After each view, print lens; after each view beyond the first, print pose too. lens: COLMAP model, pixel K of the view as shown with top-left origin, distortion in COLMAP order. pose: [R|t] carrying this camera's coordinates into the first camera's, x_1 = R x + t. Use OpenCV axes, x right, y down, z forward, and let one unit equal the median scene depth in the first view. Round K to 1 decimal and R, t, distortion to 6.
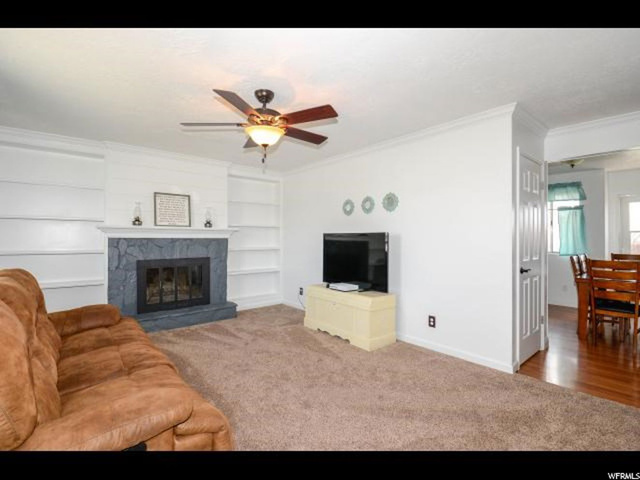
lens RADIAL K [[301.5, 0, 326.6], [0, 301.5, 244.4], [0, 0, 1]] dist [0.016756, -0.000757]
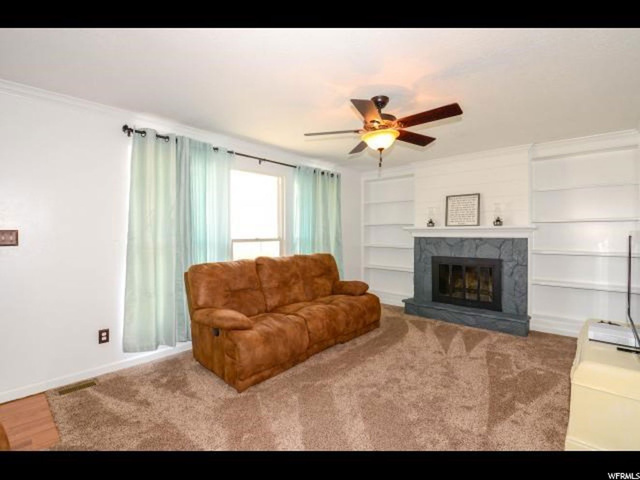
lens RADIAL K [[306.0, 0, 320.0], [0, 306.0, 240.0], [0, 0, 1]] dist [-0.003573, -0.000635]
pose [[0.127390, 0.018493, -0.991680, 0.488333], [-0.021435, 0.999644, 0.015888, -0.018651], [0.991621, 0.019232, 0.127741, 0.402057]]
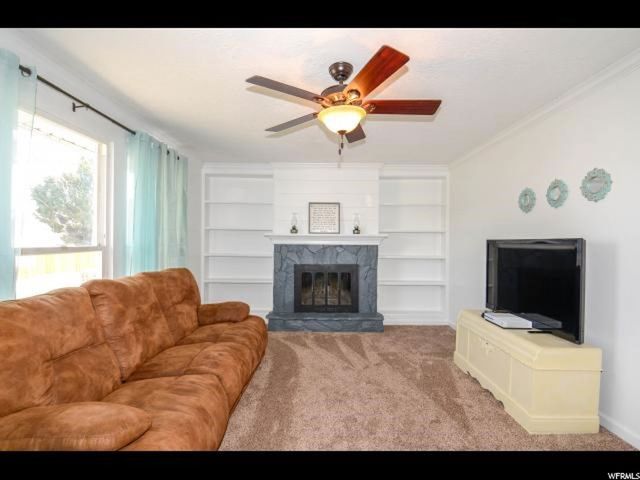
lens RADIAL K [[301.5, 0, 326.6], [0, 301.5, 244.4], [0, 0, 1]] dist [0.016756, -0.000757]
pose [[0.769607, 0.006756, -0.638482, 0.170816], [-0.018592, 0.999757, -0.011831, -0.009958], [0.638247, 0.020976, 0.769546, 0.213295]]
